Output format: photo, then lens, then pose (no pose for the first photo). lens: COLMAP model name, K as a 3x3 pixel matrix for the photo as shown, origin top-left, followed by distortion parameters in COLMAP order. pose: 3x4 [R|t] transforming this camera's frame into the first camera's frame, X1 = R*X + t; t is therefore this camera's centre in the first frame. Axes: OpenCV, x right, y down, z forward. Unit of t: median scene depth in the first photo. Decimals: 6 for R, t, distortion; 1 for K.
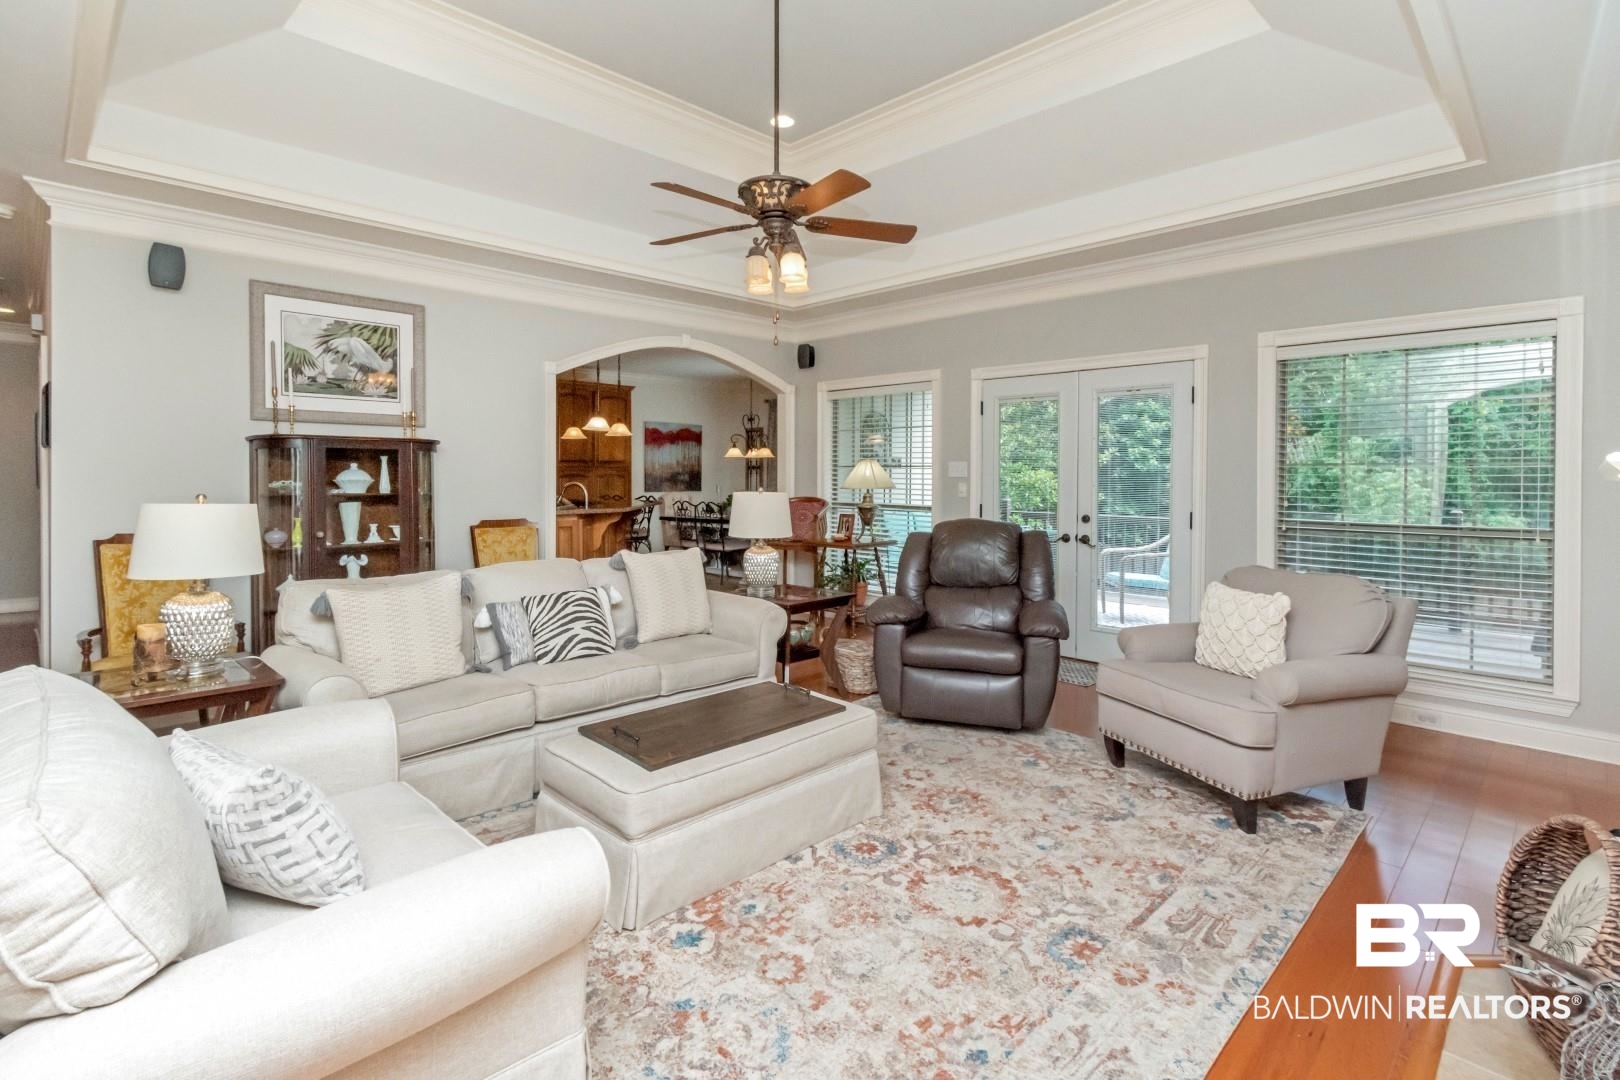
lens RADIAL K [[742.3, 0, 832.1], [0, 742.3, 483.2], [0, 0, 1]] dist [0.001973, 0.002068]
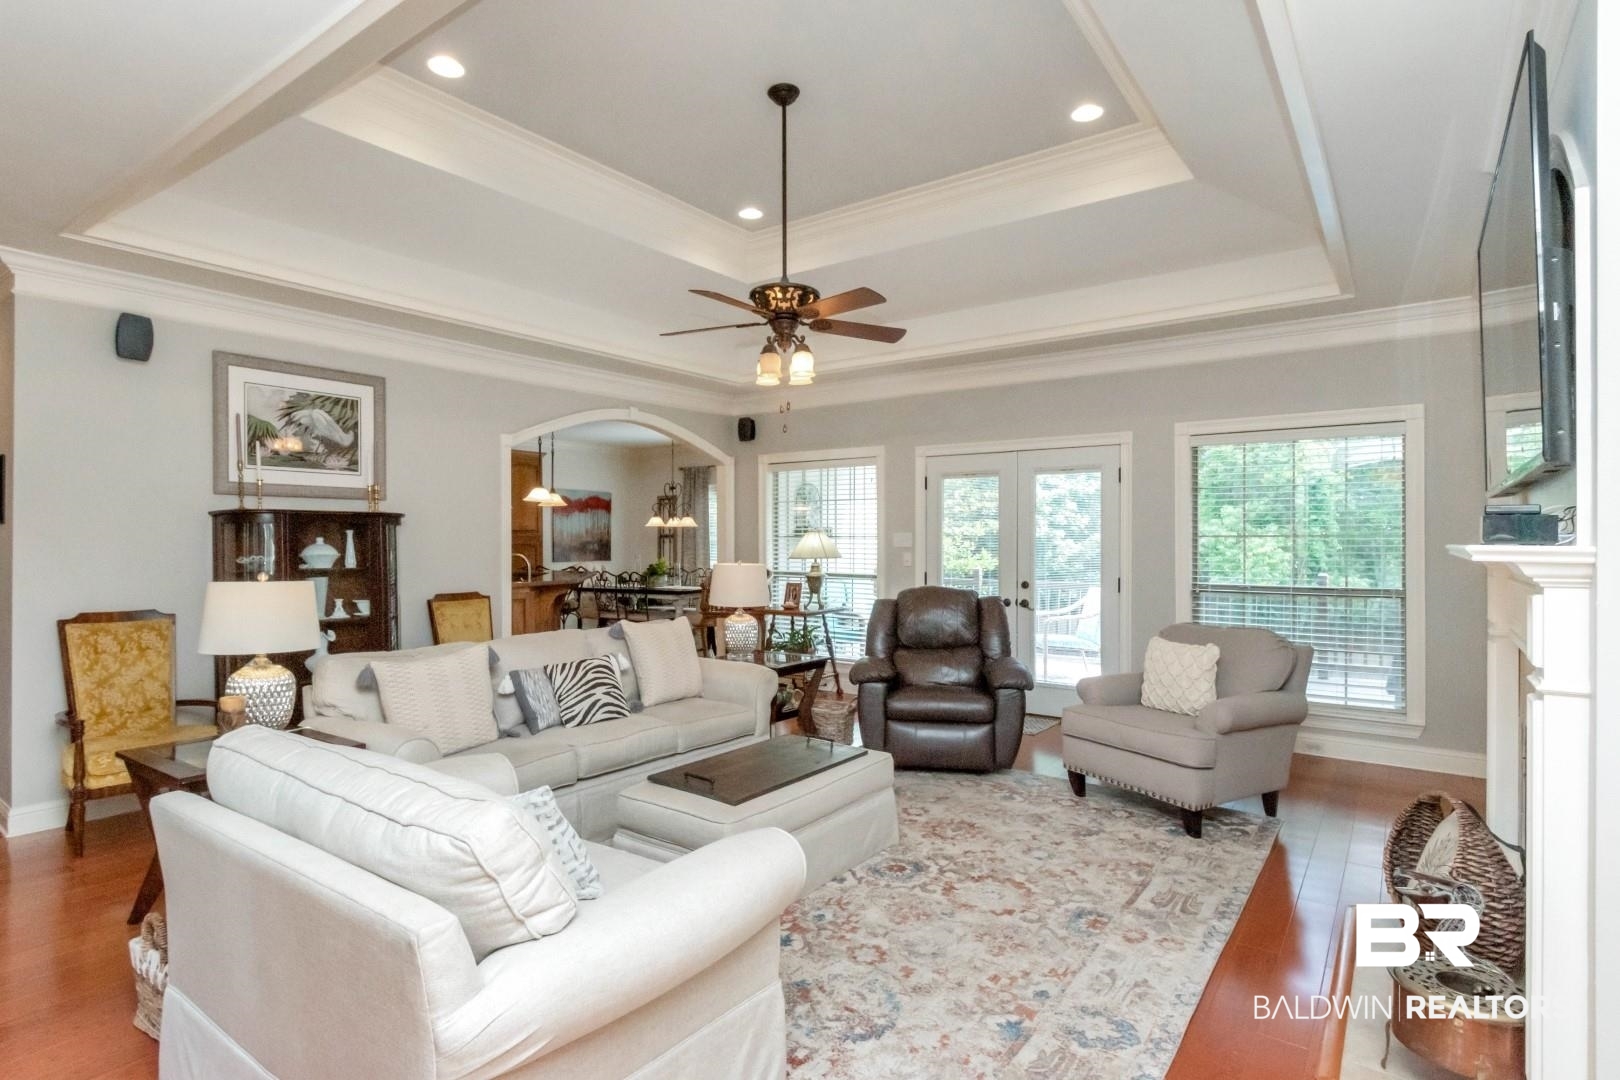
lens RADIAL K [[784.4, 0, 808.4], [0, 784.4, 540.8], [0, 0, 1]] dist [0.003206, -0.002332]
pose [[0.990540, -0.004723, 0.137140, -0.196096], [0.006150, 0.999931, -0.009983, -0.011107], [-0.137084, 0.010732, 0.990501, -0.162179]]
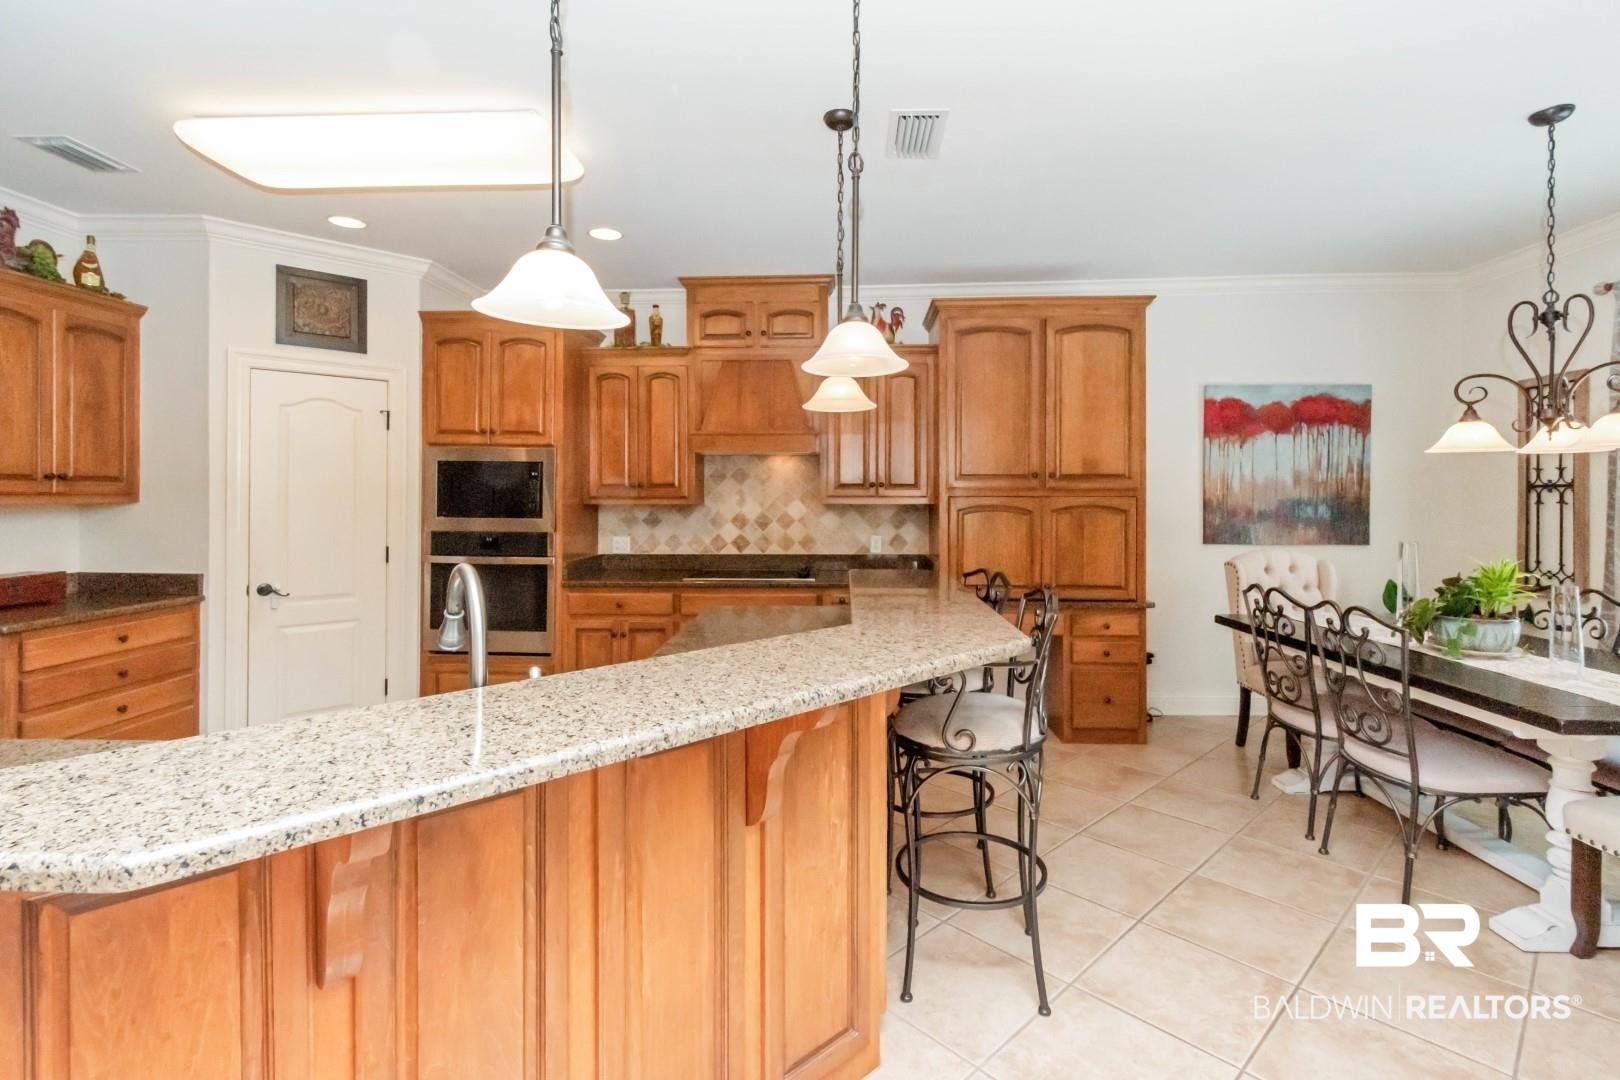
lens RADIAL K [[742.3, 0, 806.4], [0, 742.3, 496.7], [0, 0, 1]] dist [0.001973, 0.002068]
pose [[0.639730, -0.001906, -0.768597, -0.192615], [-0.005138, 0.999964, -0.006757, -0.037625], [0.768583, 0.008272, 0.639697, 1.610155]]
